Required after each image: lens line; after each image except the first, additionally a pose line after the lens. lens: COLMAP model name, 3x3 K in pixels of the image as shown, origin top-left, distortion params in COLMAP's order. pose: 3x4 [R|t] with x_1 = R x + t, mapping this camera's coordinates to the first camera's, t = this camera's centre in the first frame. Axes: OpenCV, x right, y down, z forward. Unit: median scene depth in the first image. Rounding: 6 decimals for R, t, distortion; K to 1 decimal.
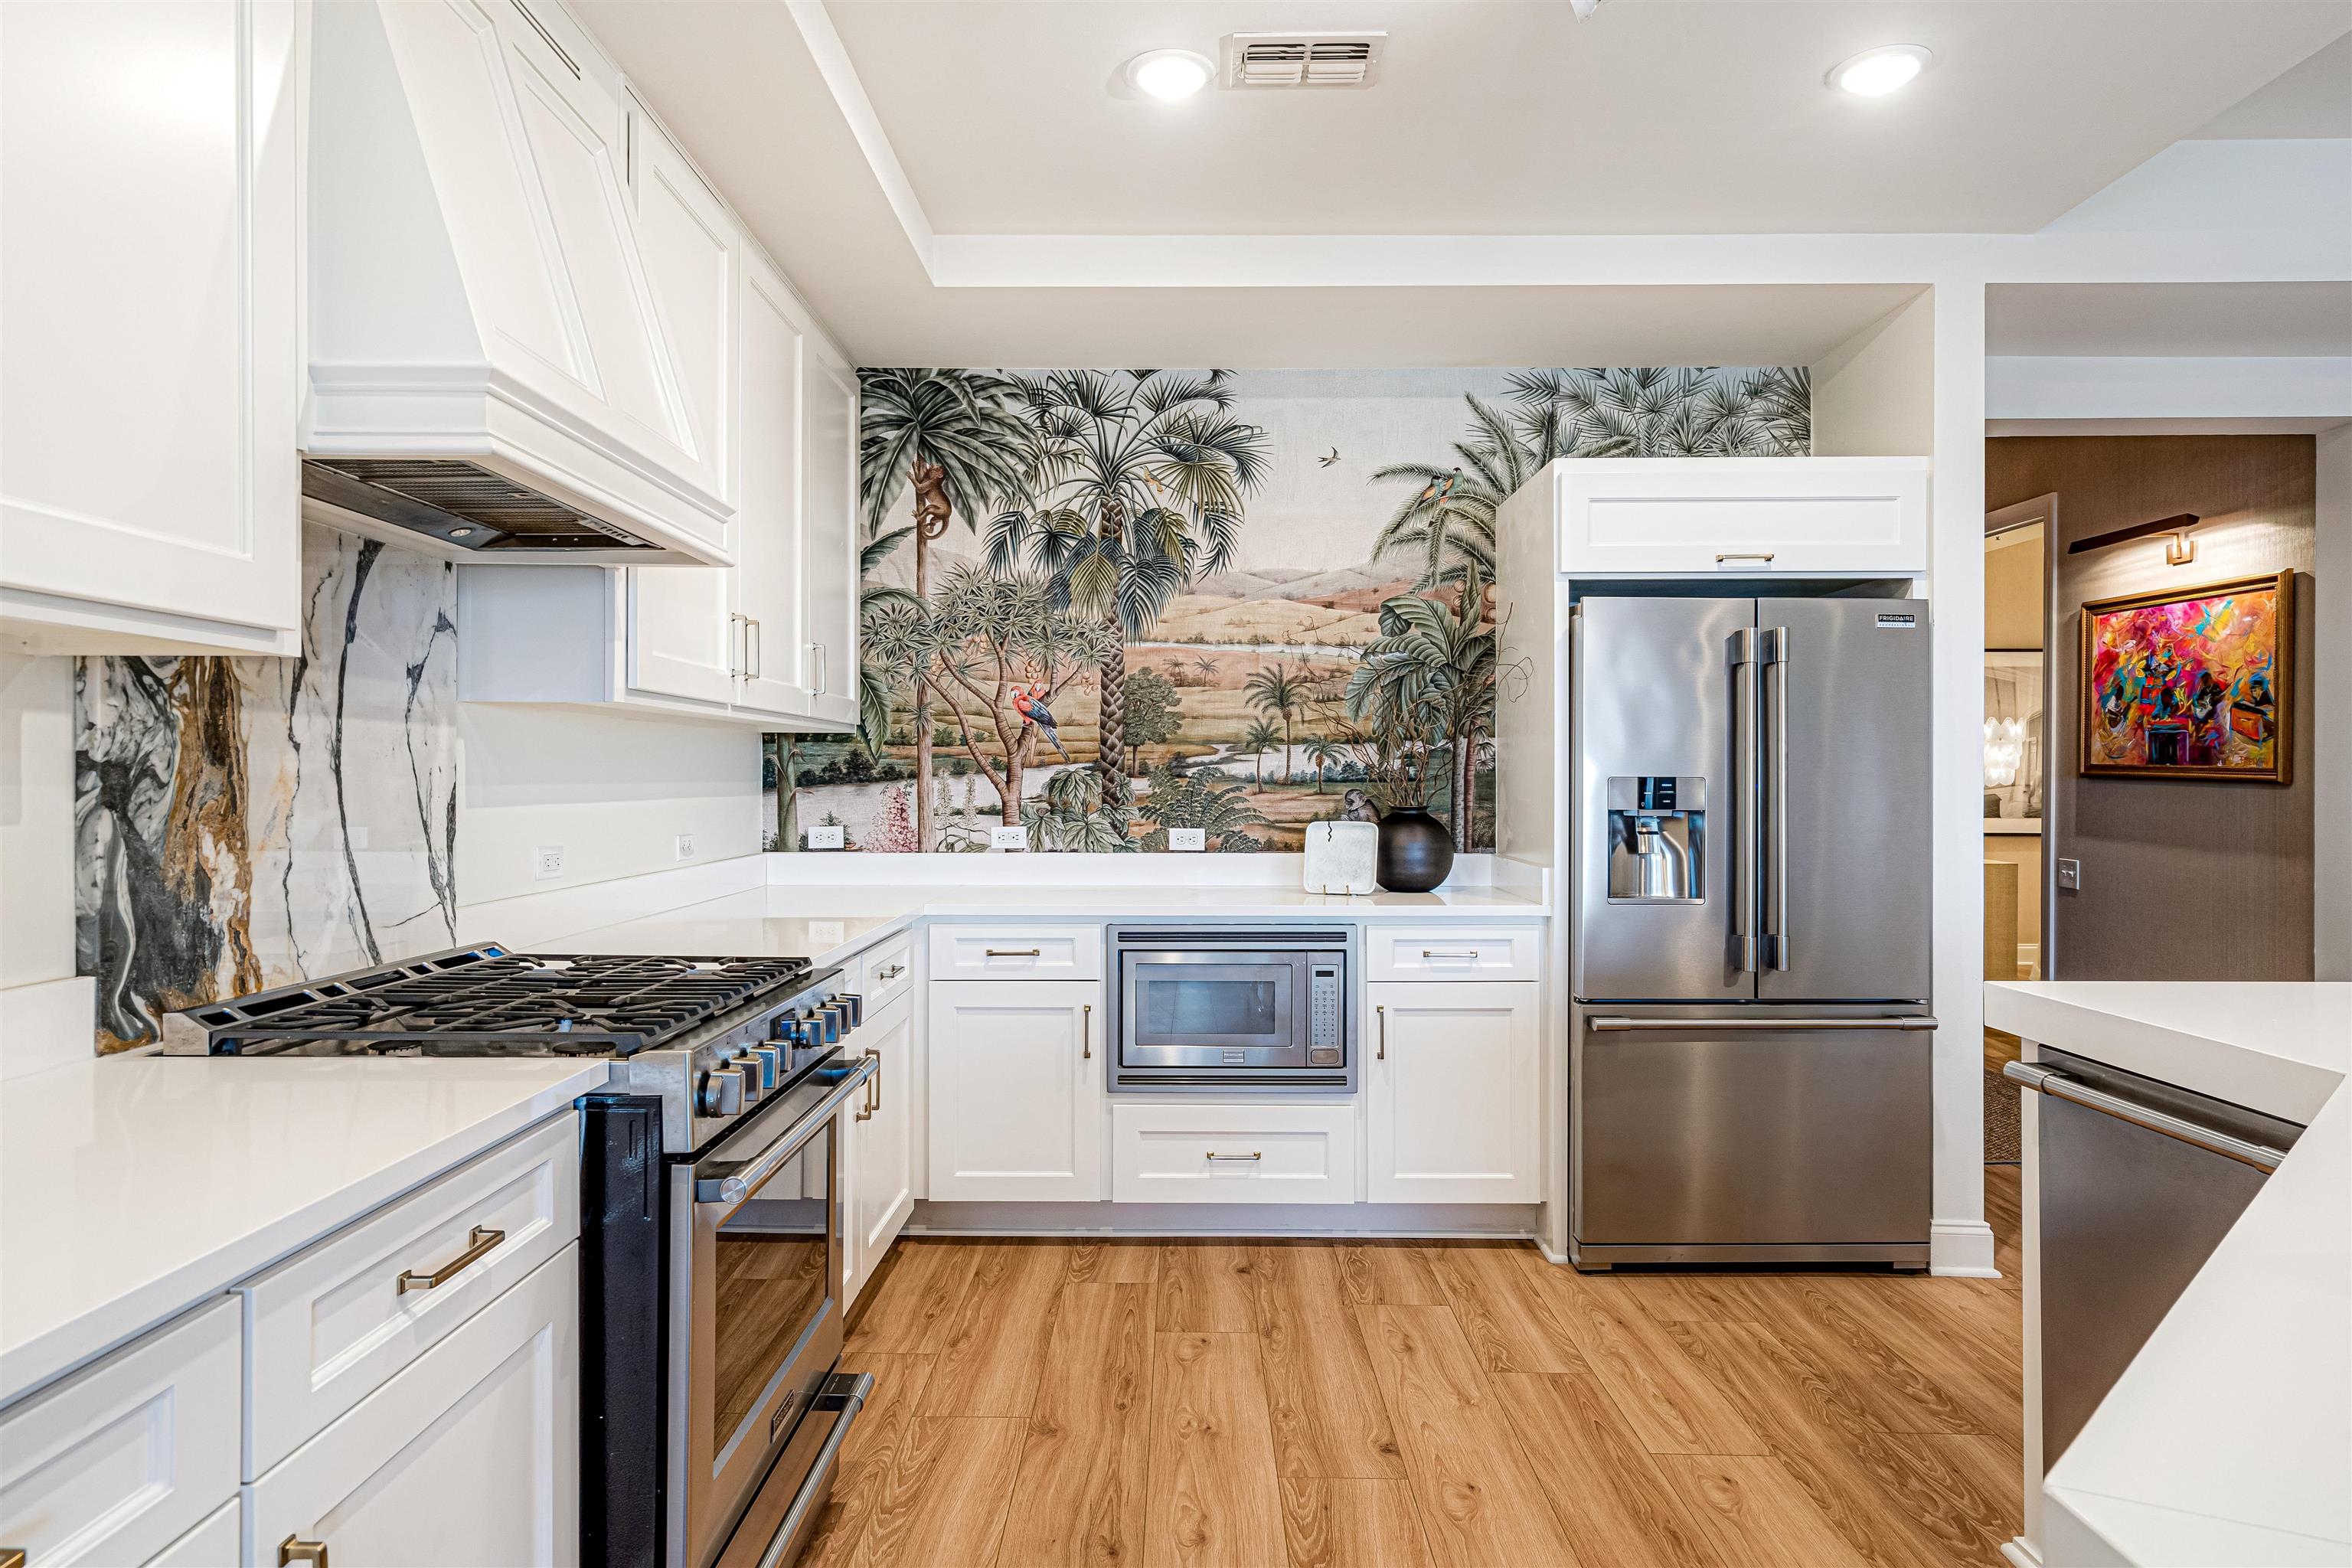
lens RADIAL K [[1343.7, 0, 1170.3], [0, 1343.7, 789.5], [0, 0, 1]] dist [0.006179, 0.002416]
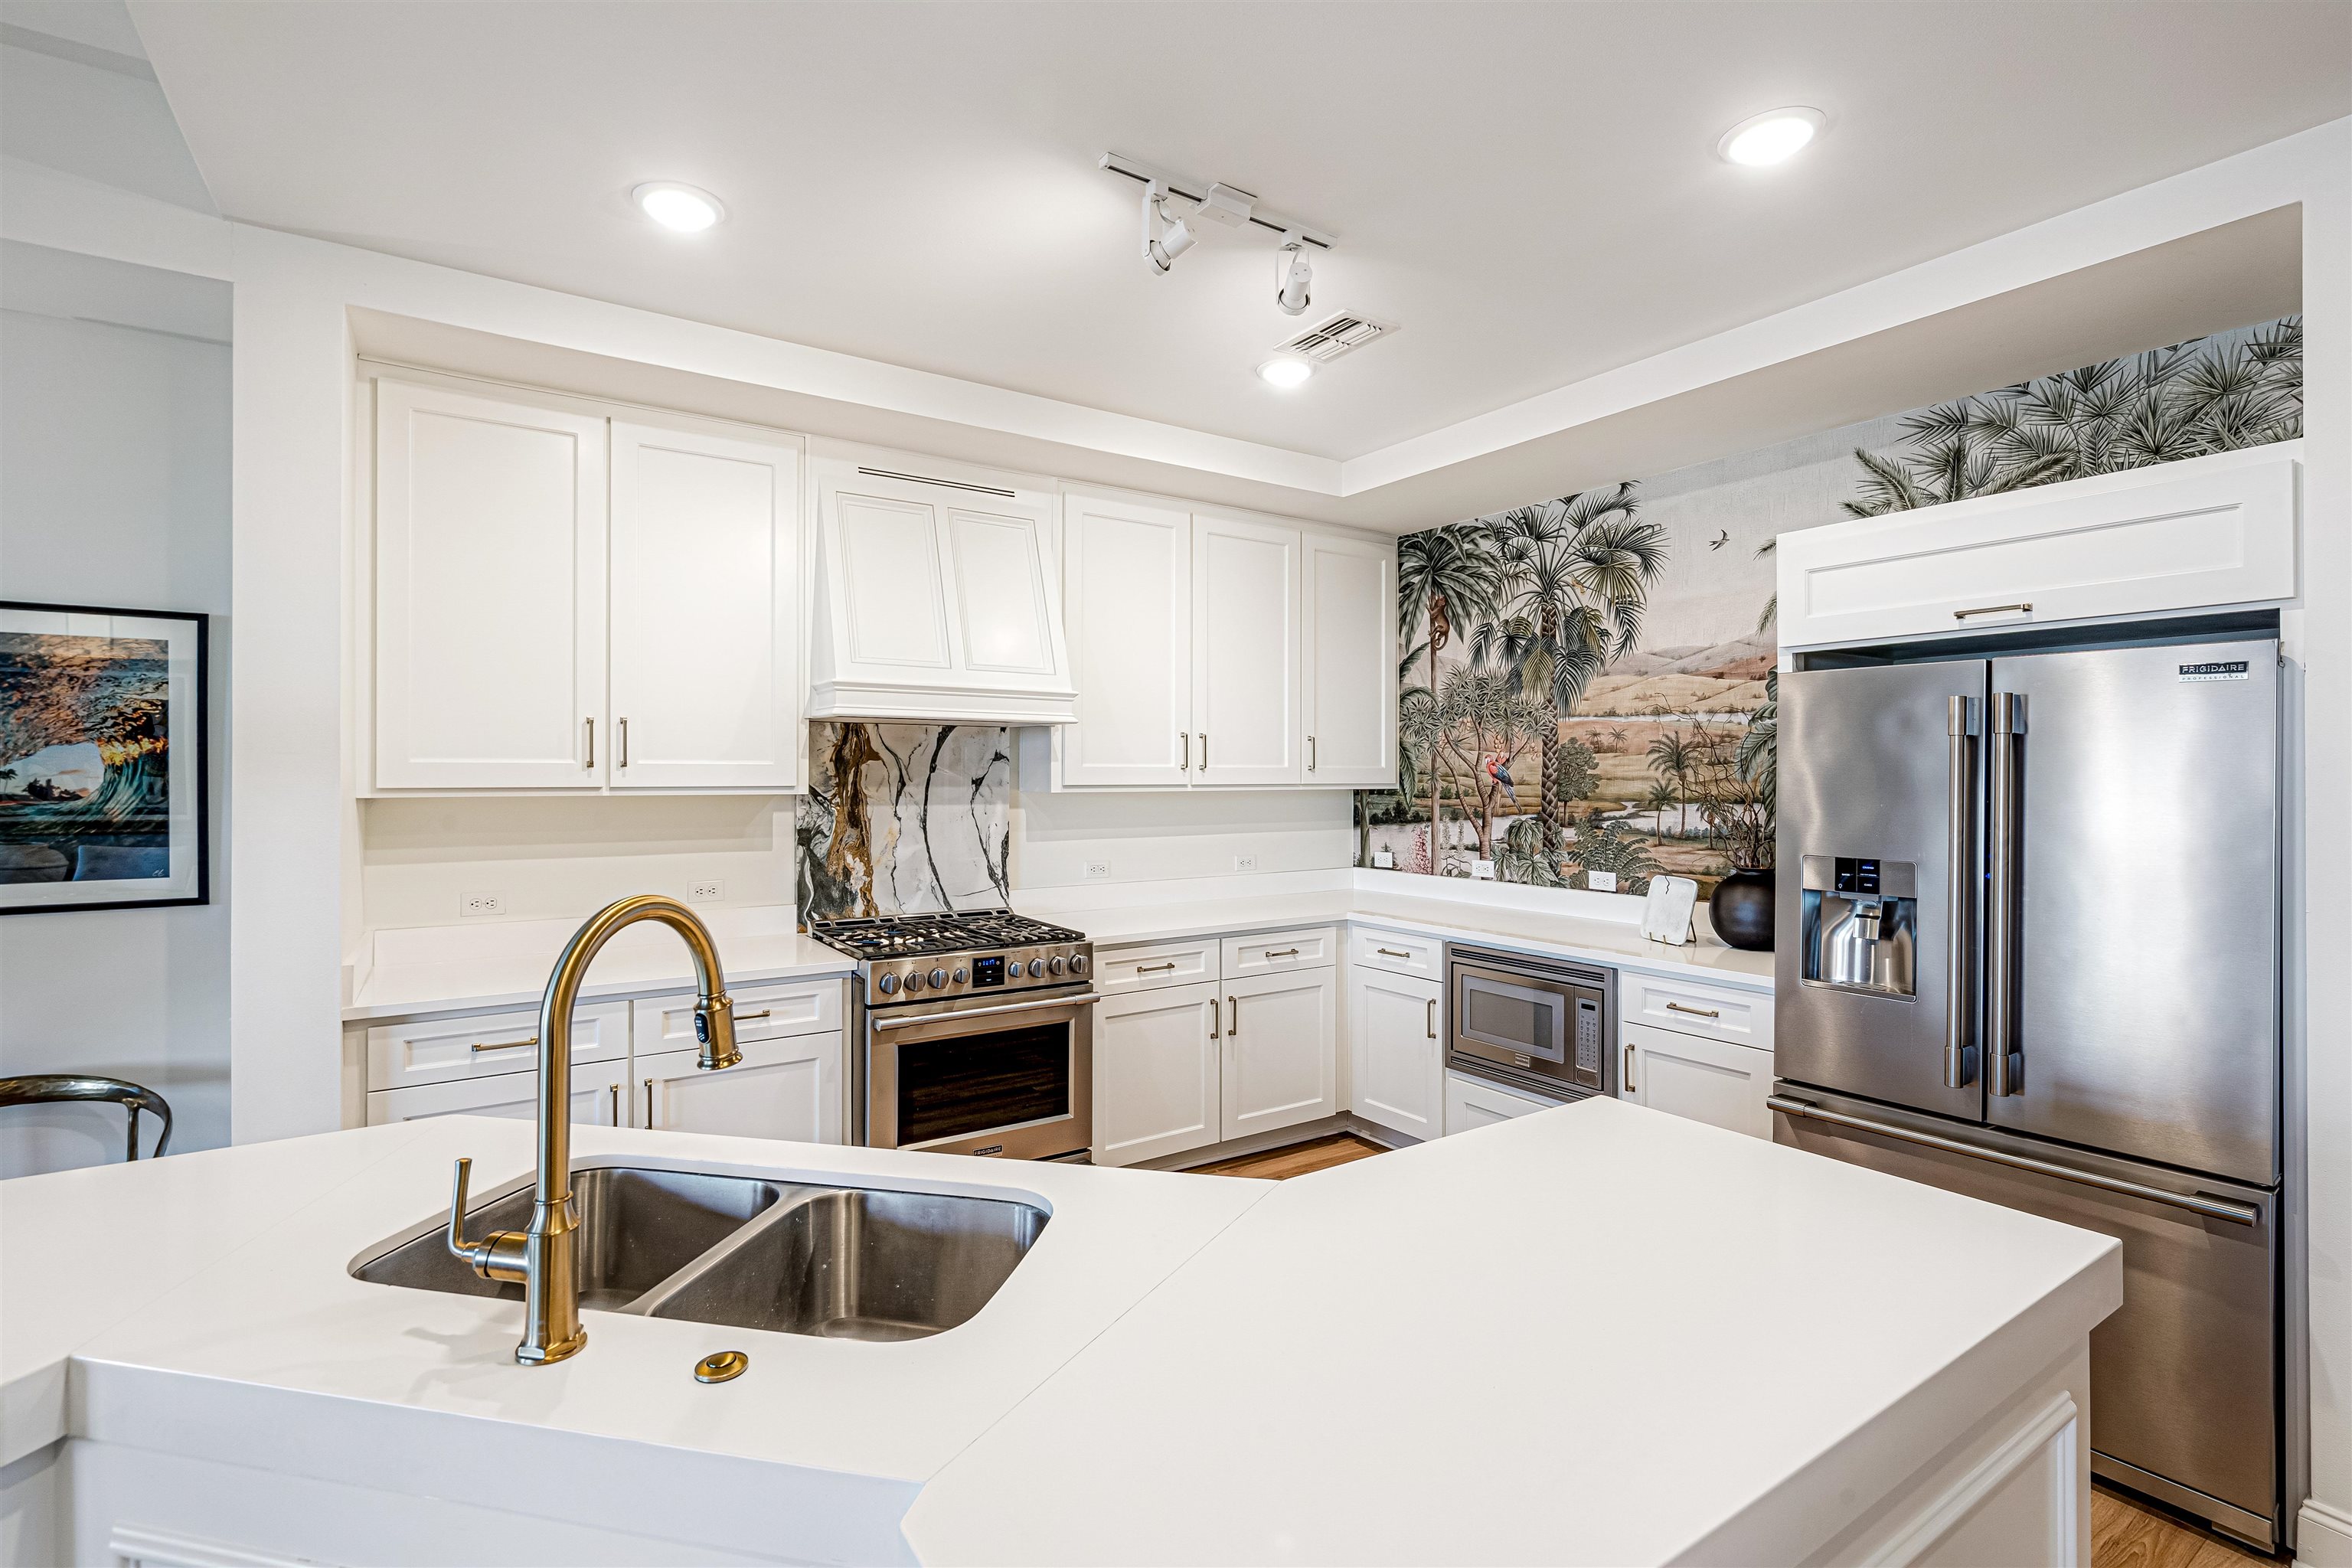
lens RADIAL K [[1071.3, 0, 1164.9], [0, 1071.3, 778.7], [0, 0, 1]] dist [-0.001352, 0.001783]
pose [[0.563391, 0.002316, -0.826187, 0.580687], [-0.007005, 0.999974, -0.001974, -0.049268], [0.826160, 0.006900, 0.563393, 0.143695]]
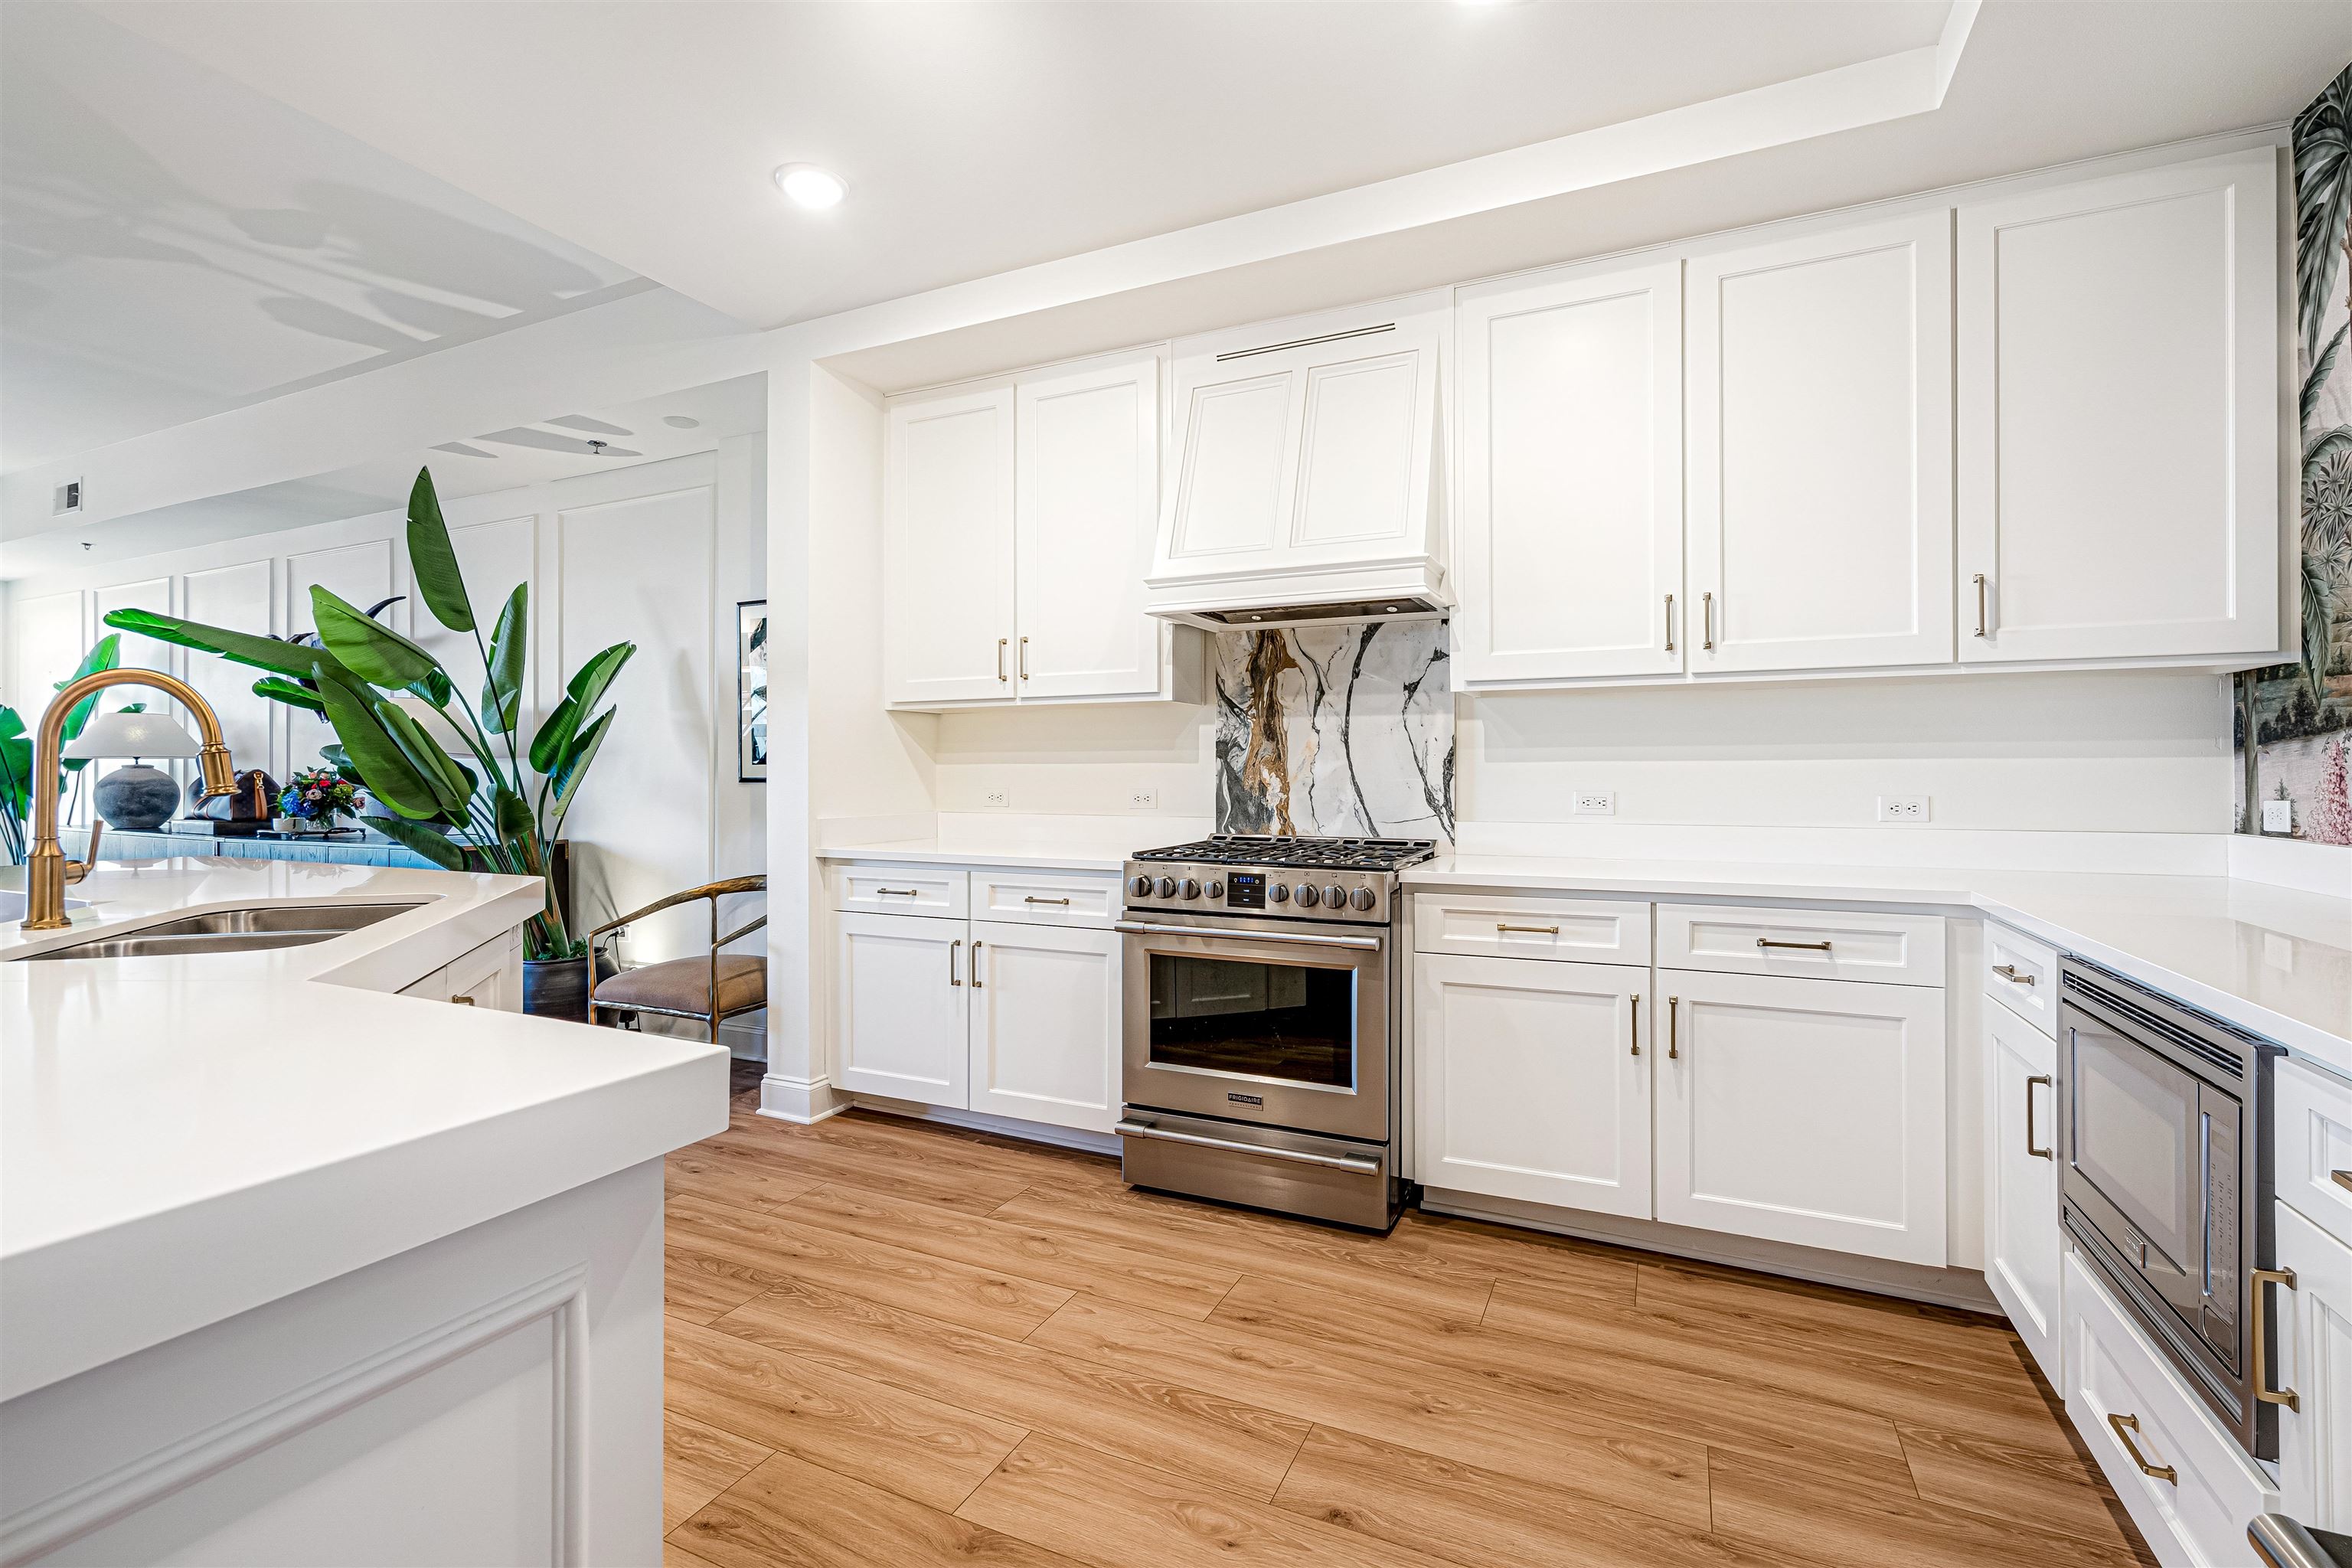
lens RADIAL K [[1071.3, 0, 1170.5], [0, 1071.3, 774.1], [0, 0, 1]] dist [-0.001352, 0.001783]
pose [[-0.419545, -0.000886, -0.907734, 0.492592], [-0.007265, 0.999971, 0.002381, 0.016754], [0.907705, 0.007594, -0.419540, 0.717721]]
